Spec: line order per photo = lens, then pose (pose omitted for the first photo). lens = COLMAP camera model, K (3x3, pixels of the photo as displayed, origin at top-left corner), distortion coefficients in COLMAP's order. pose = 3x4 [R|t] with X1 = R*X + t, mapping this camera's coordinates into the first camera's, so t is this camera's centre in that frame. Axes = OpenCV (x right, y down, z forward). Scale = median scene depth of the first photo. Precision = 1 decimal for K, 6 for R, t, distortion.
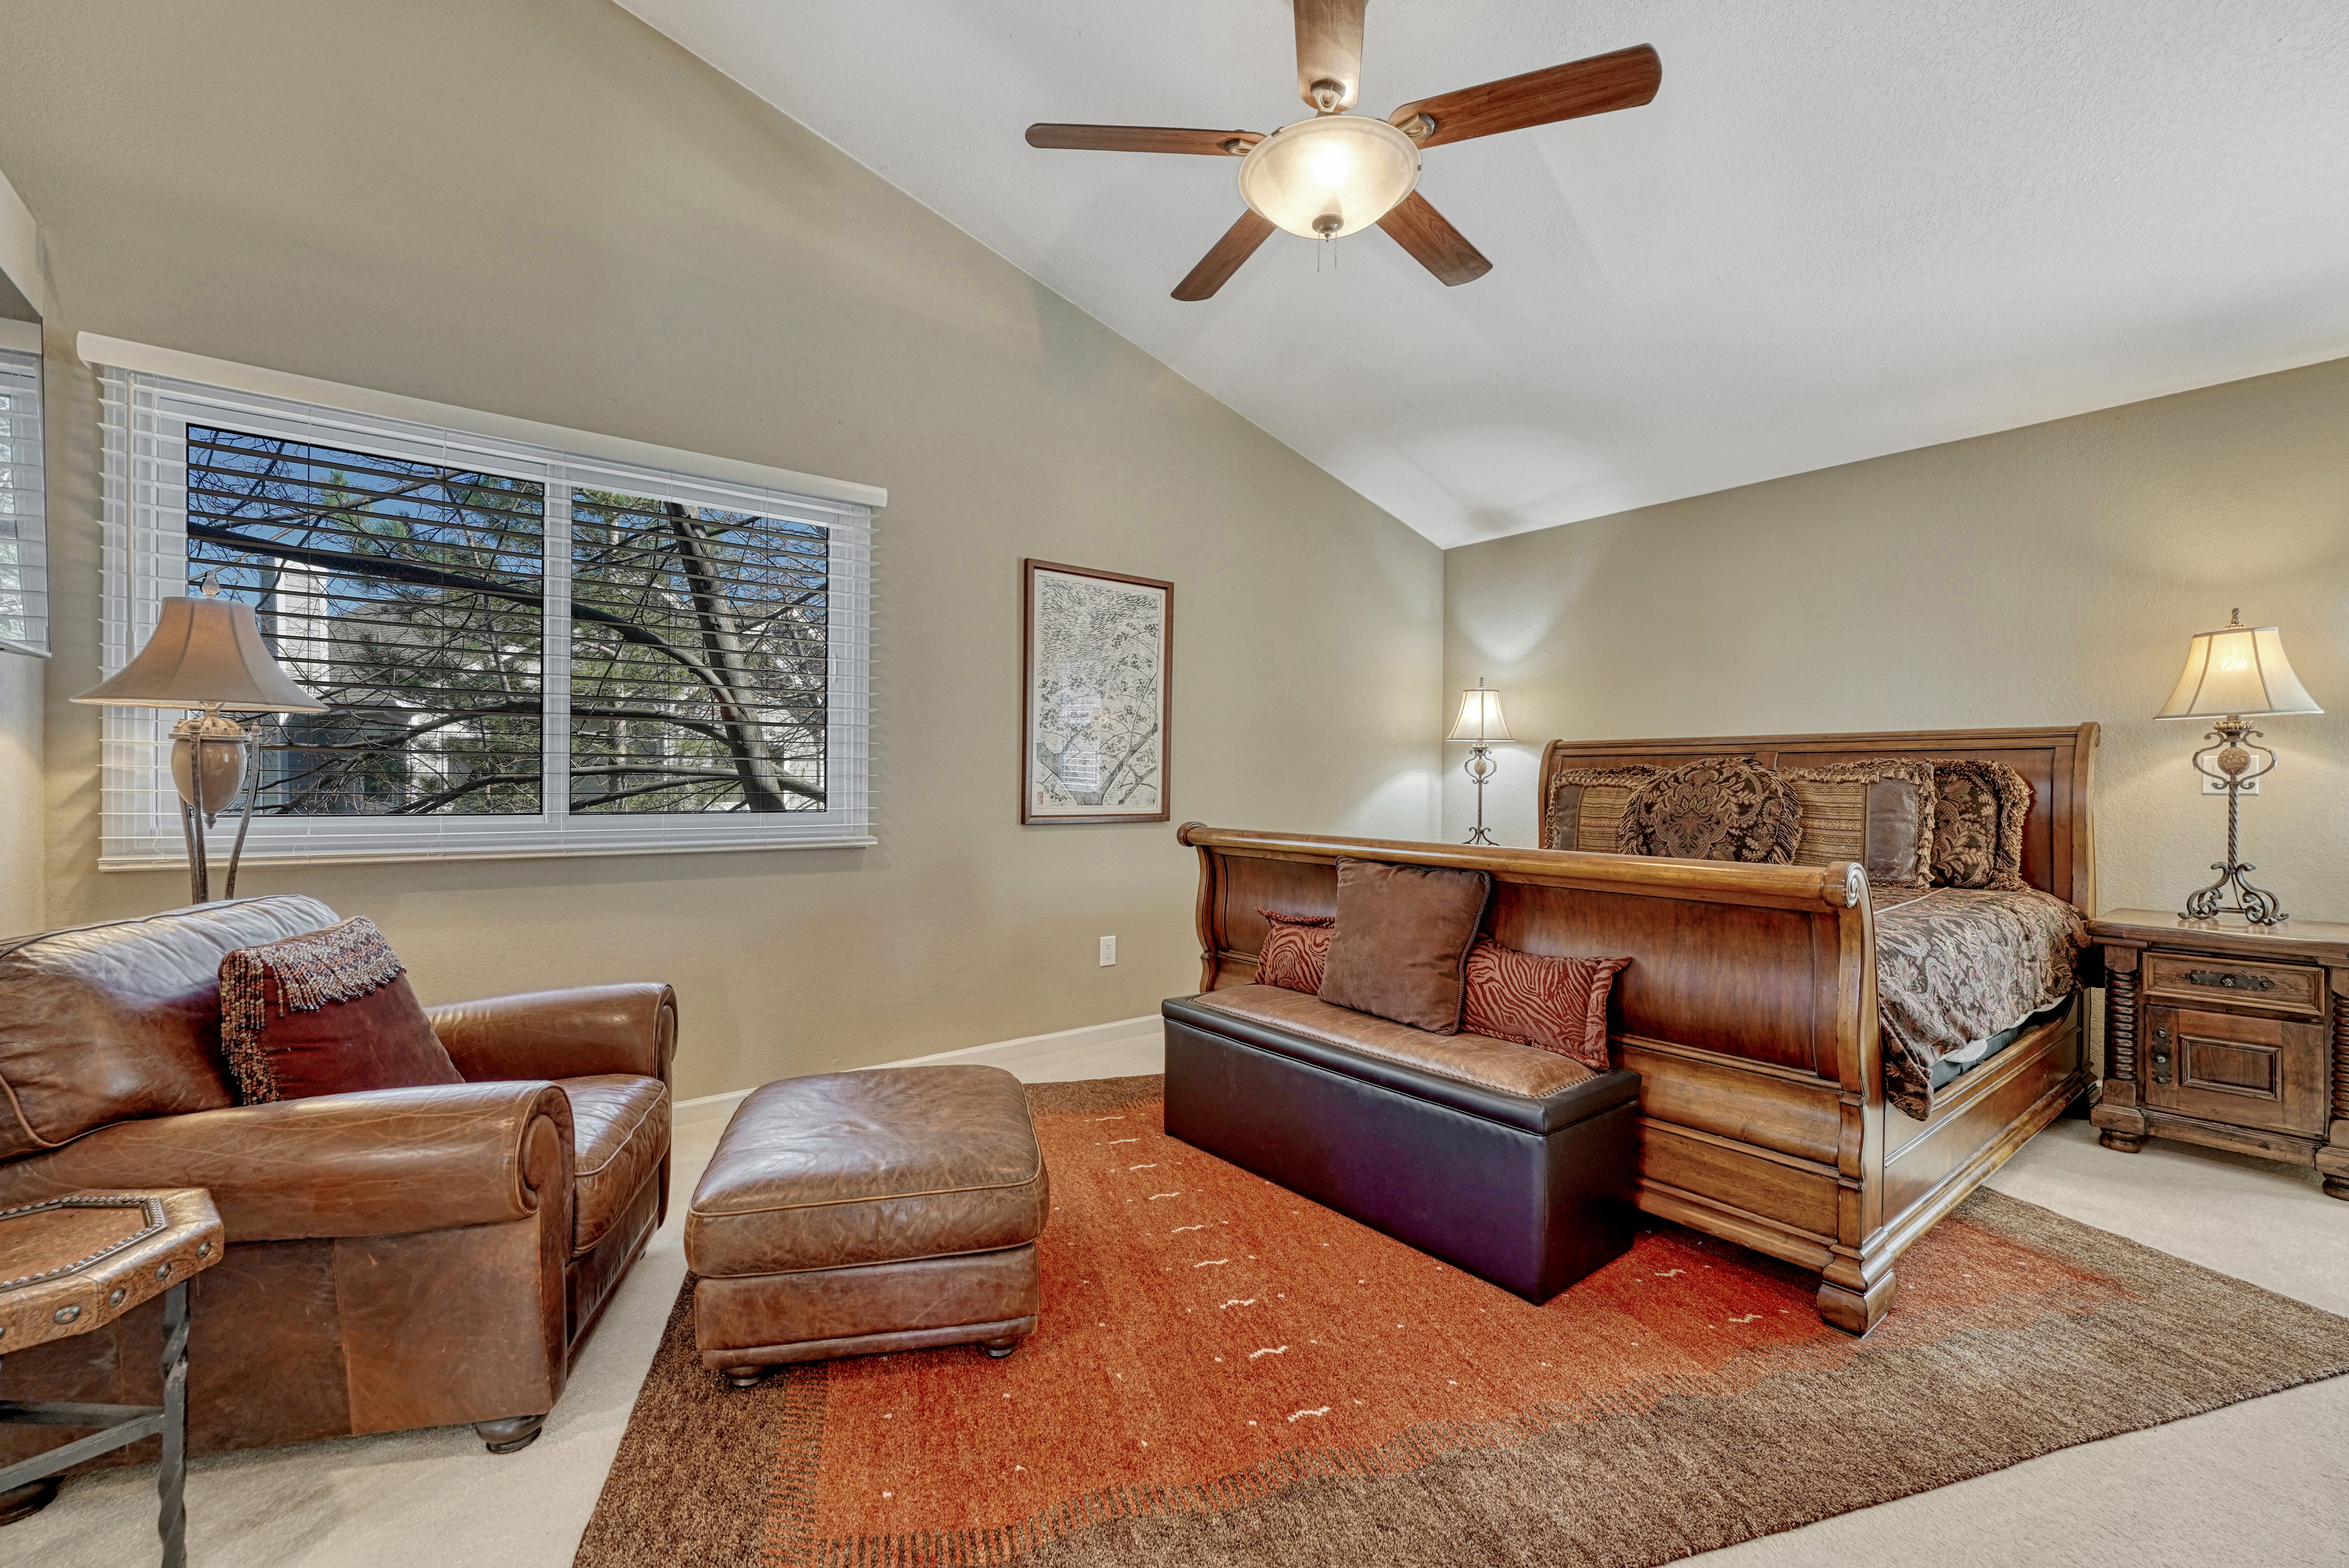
lens RADIAL K [[962.3, 0, 1157.1], [0, 962.3, 781.4], [0, 0, 1]] dist [-0.012752, 0.000595]
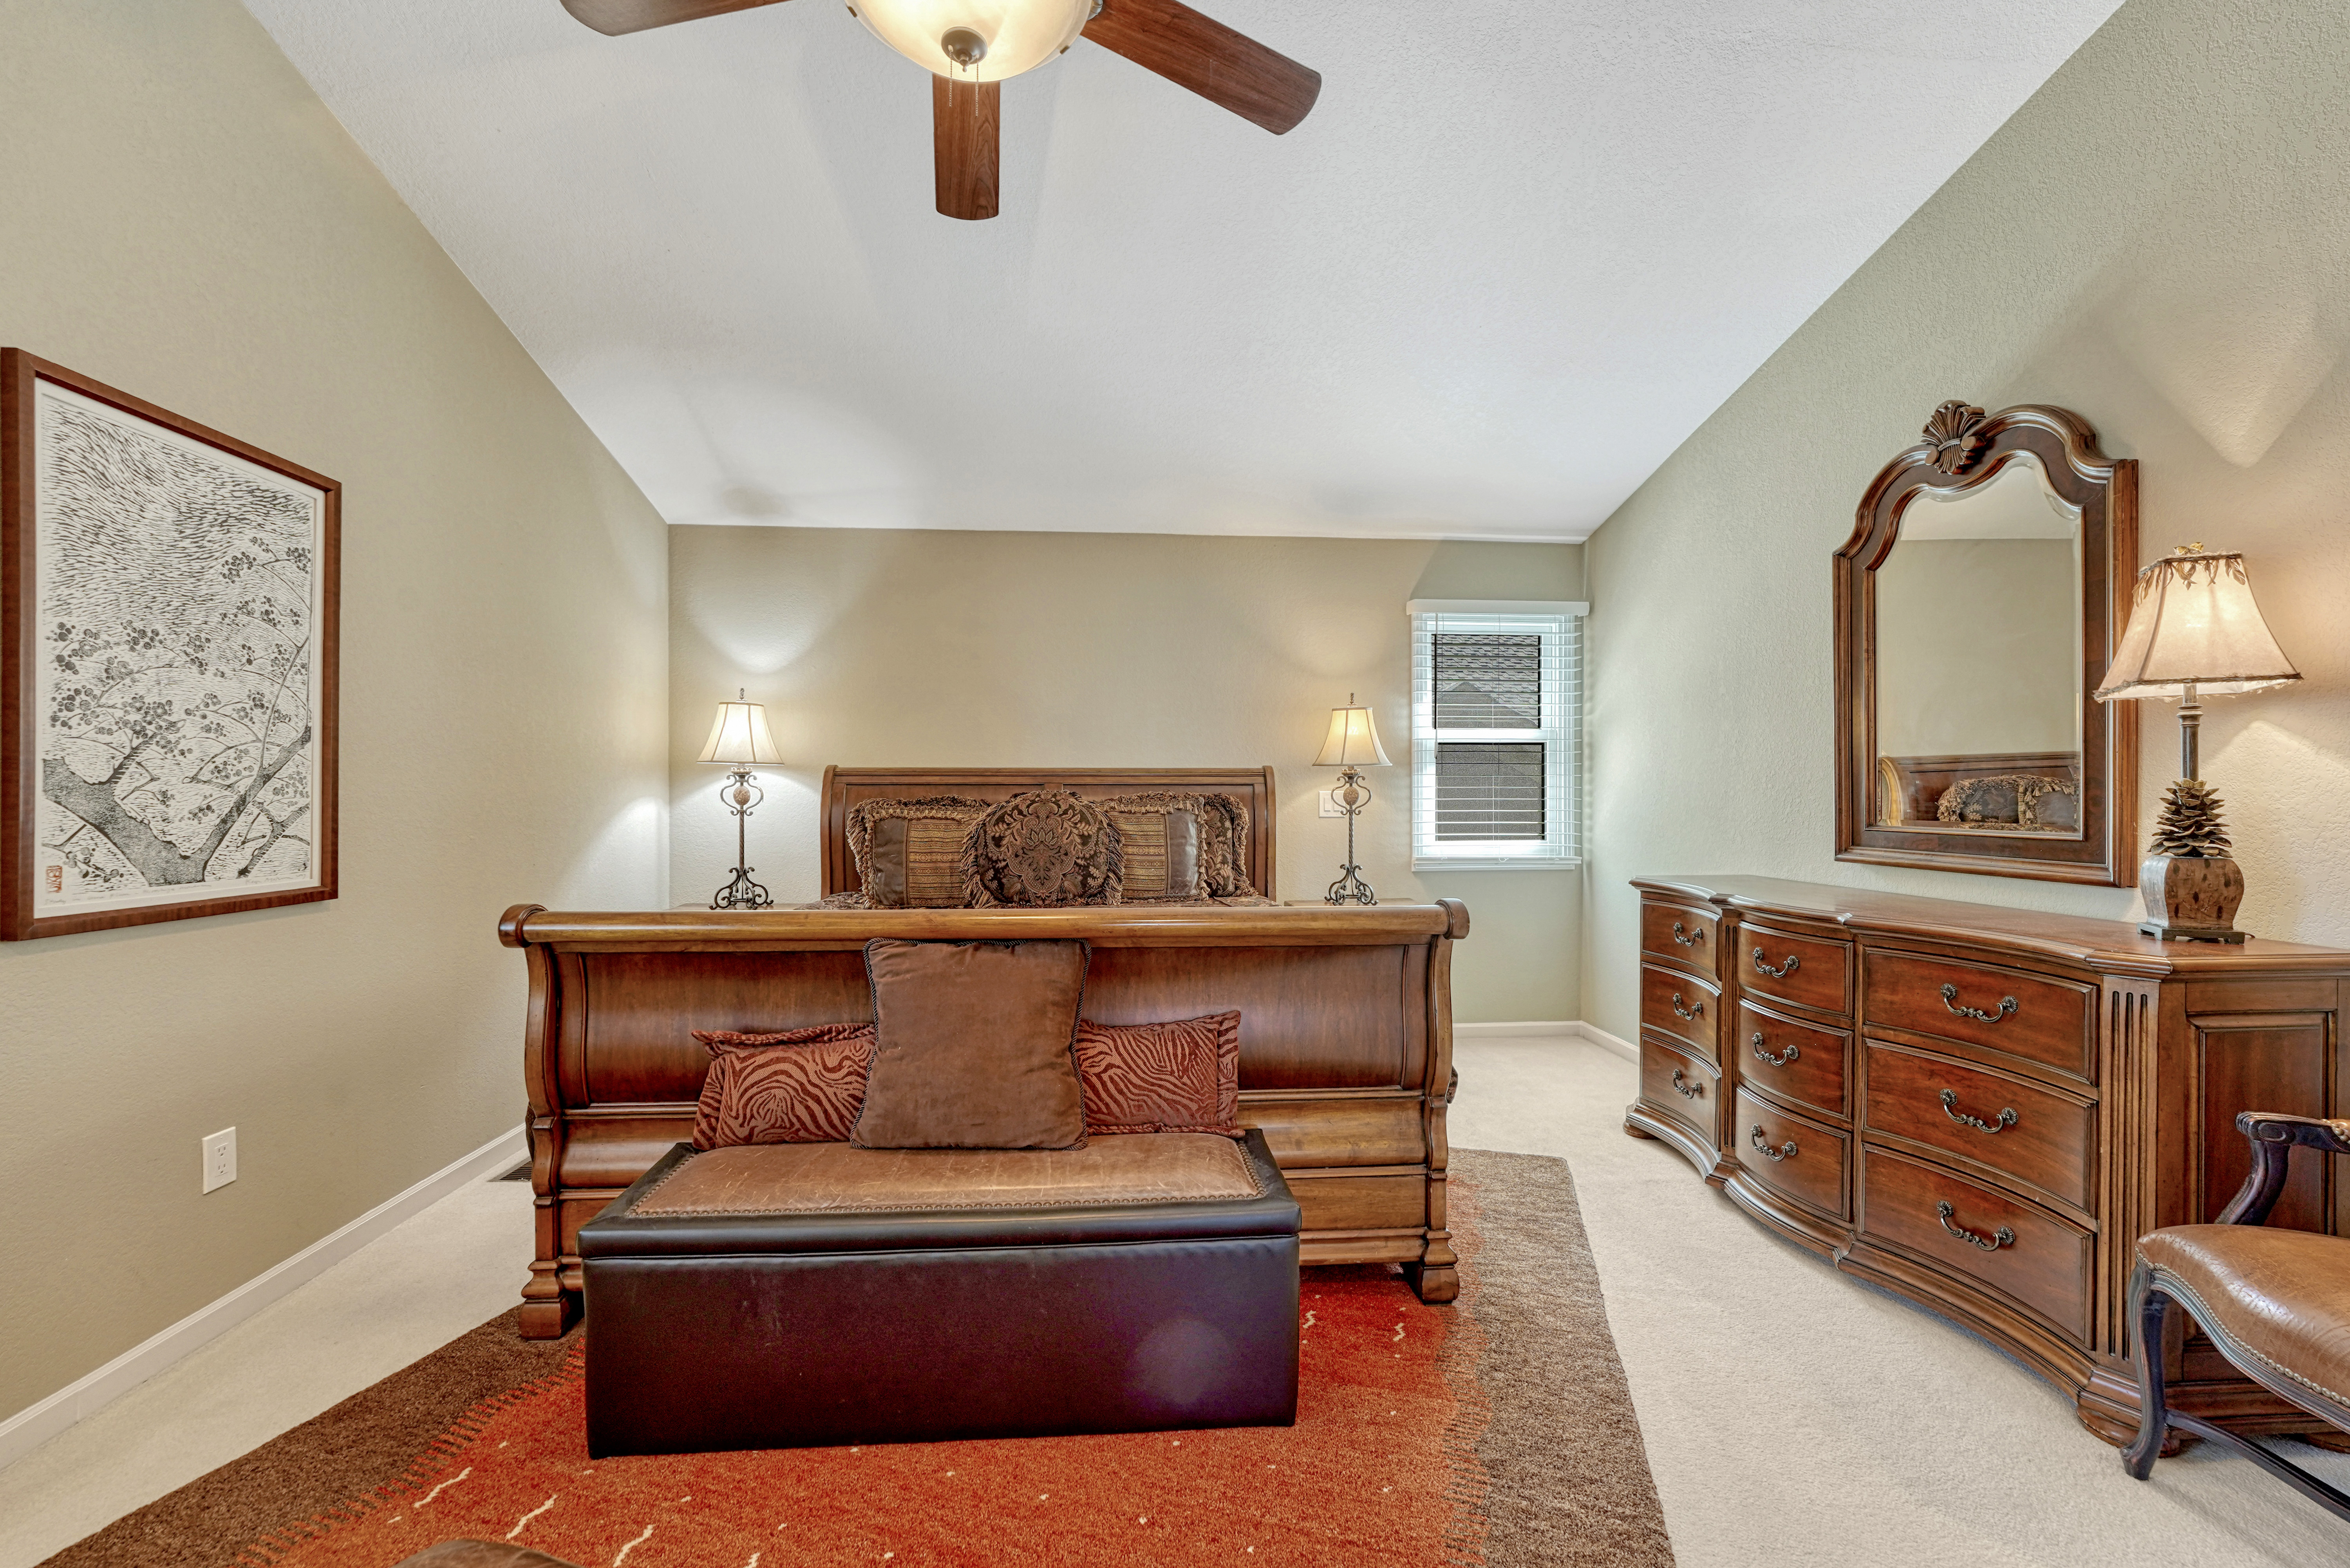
lens RADIAL K [[962.6, 0, 1168.5], [0, 962.6, 803.1], [0, 0, 1]] dist [-0.012752, 0.000595]
pose [[0.556101, -0.012740, 0.831017, -0.219667], [0.004686, 0.999915, 0.012193, -0.024398], [-0.831101, -0.002886, 0.556113, 0.328480]]
